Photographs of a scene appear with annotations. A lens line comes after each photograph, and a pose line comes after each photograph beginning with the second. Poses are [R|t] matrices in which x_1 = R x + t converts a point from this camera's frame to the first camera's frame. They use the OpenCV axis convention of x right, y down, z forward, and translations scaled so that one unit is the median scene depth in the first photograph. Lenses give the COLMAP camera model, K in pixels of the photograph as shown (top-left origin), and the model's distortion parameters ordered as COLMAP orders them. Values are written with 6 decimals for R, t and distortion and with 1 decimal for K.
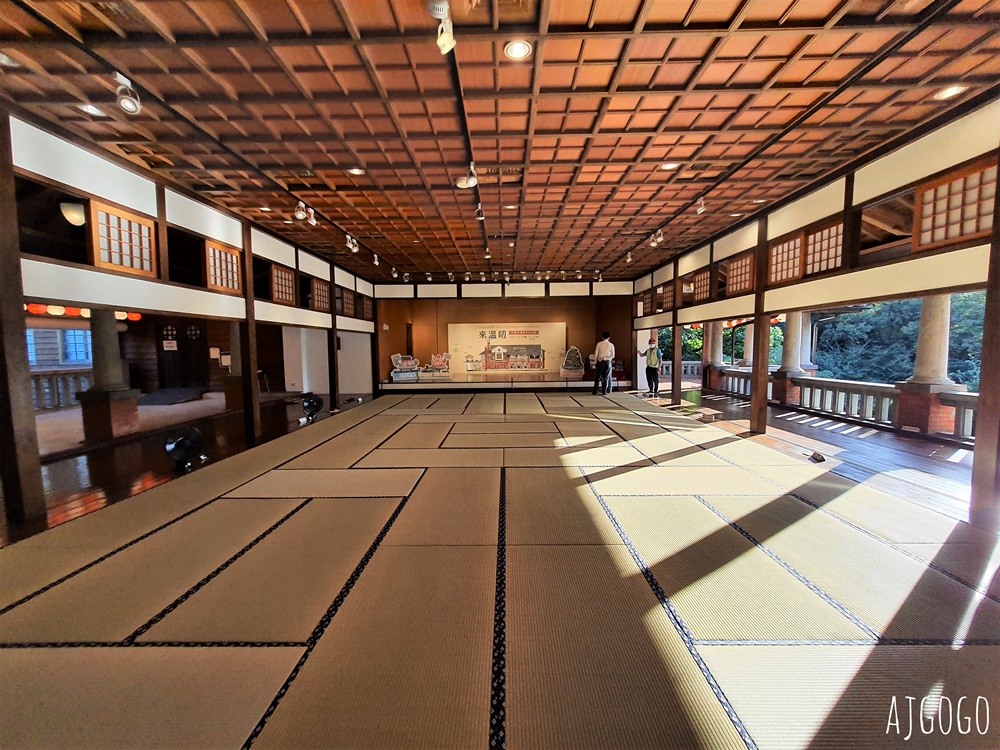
lens RADIAL K [[386.6, 0, 500.9], [0, 386.6, 372.9], [0, 0, 1]] dist [-0.000026, -0.000172]
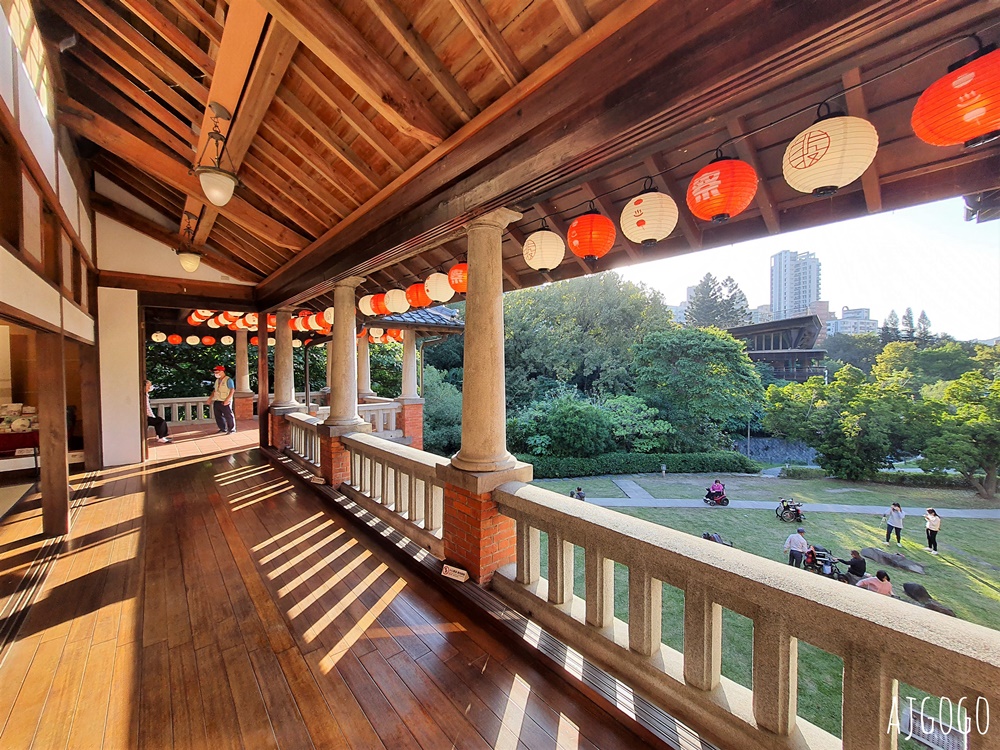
lens RADIAL K [[397.6, 0, 496.3], [0, 397.6, 373.2], [0, 0, 1]] dist [0.000714, -0.000002]
pose [[0.749360, -0.008125, 0.662113, 0.734362], [0.042348, 0.998466, -0.035676, -0.066048], [-0.660807, 0.054774, 0.748554, 0.561562]]
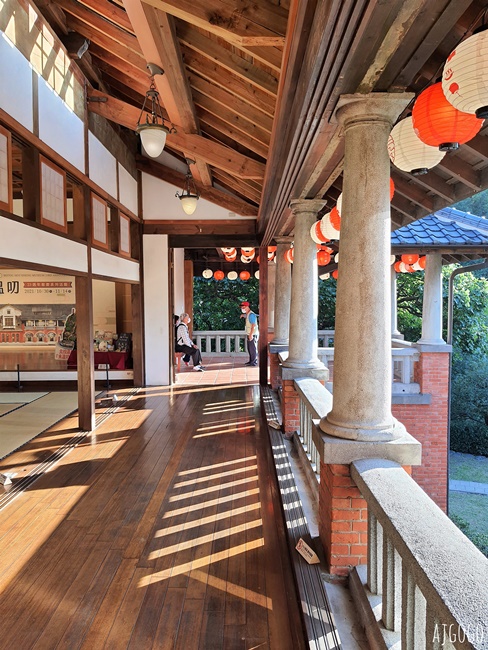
lens RADIAL K [[503.3, 0, 244.0], [0, 503.3, 325.0], [0, 0, 1]] dist [0.070420, -0.118264]
pose [[0.999956, 0.005601, 0.007570, 0.926289], [-0.005468, 0.999833, -0.017420, -0.065436], [-0.007666, 0.017378, 0.999820, 0.455402]]
